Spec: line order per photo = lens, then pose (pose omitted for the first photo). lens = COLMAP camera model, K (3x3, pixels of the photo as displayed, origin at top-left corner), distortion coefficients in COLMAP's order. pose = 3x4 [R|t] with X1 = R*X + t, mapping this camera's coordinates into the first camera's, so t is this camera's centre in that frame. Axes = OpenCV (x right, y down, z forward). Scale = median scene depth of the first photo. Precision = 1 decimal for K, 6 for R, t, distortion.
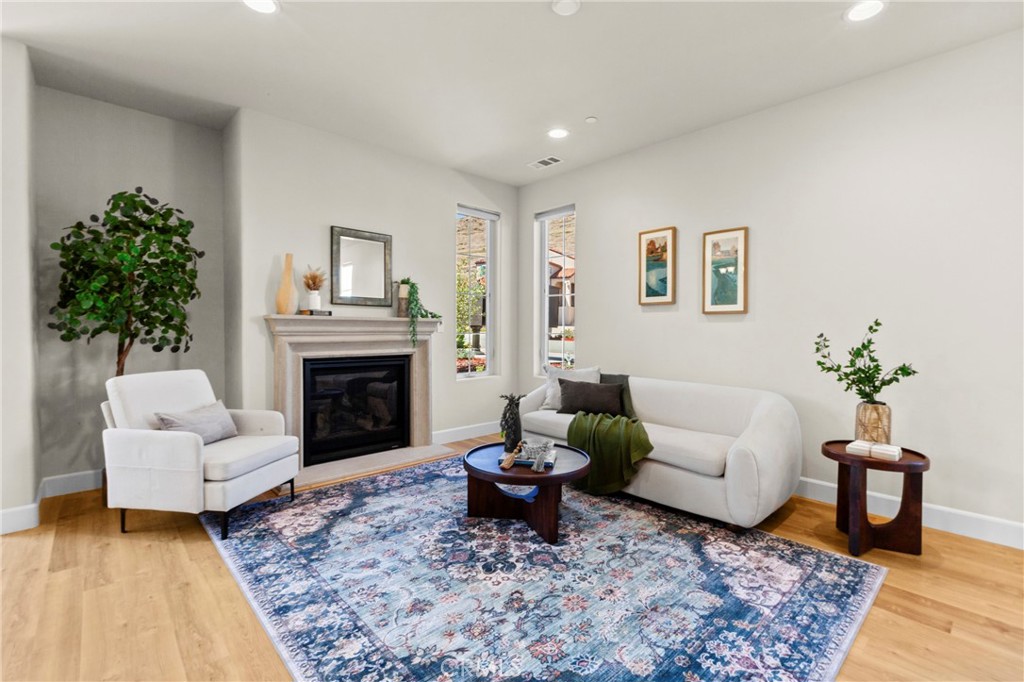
lens RADIAL K [[459.2, 0, 525.2], [0, 459.2, 337.8], [0, 0, 1]] dist [0.002260, 0.000432]
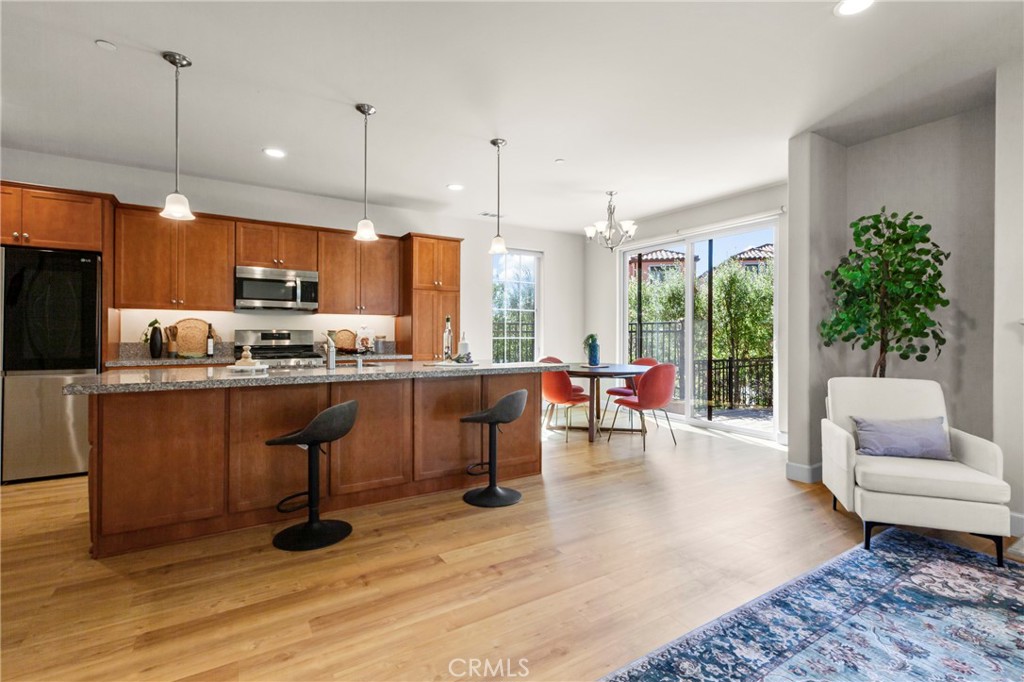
lens RADIAL K [[473.1, 0, 525.4], [0, 473.1, 335.0], [0, 0, 1]] dist [0.000454, -0.000531]
pose [[-0.189373, -0.003808, -0.981898, 0.488091], [-0.022658, 0.999743, 0.000492, -0.007009], [0.981644, 0.022341, -0.189410, 0.464751]]
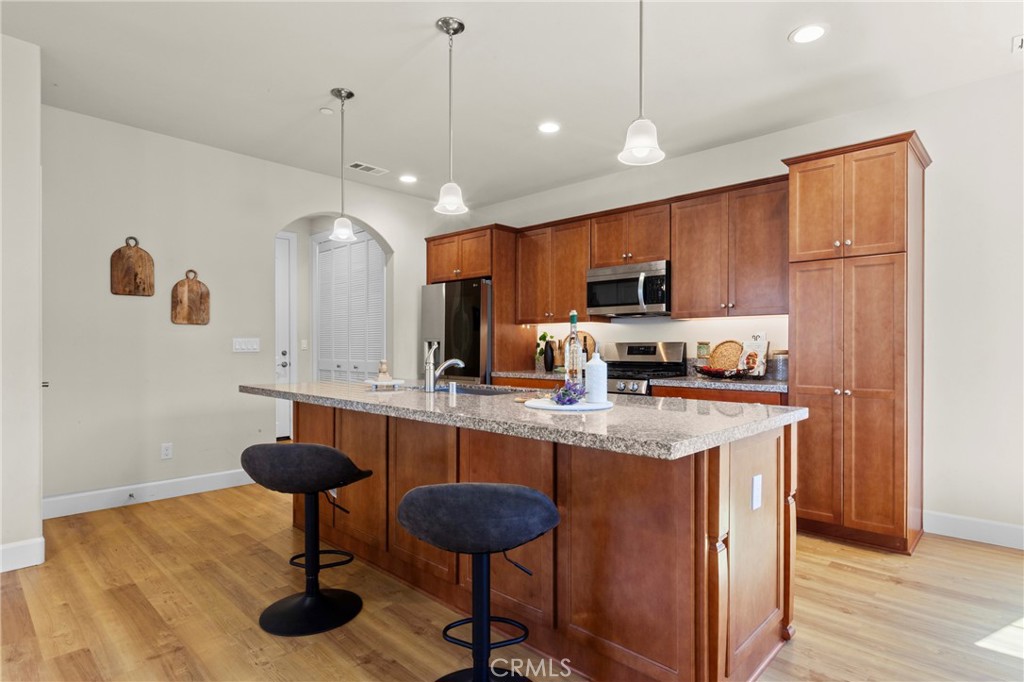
lens RADIAL K [[538.2, 0, 524.8], [0, 538.2, 348.1], [0, 0, 1]] dist [0.000055, 0.000471]
pose [[-0.998557, -0.005588, -0.053413, -0.835952], [-0.006675, 0.999774, 0.020183, -0.018459], [0.053288, 0.020510, -0.998369, 0.841996]]
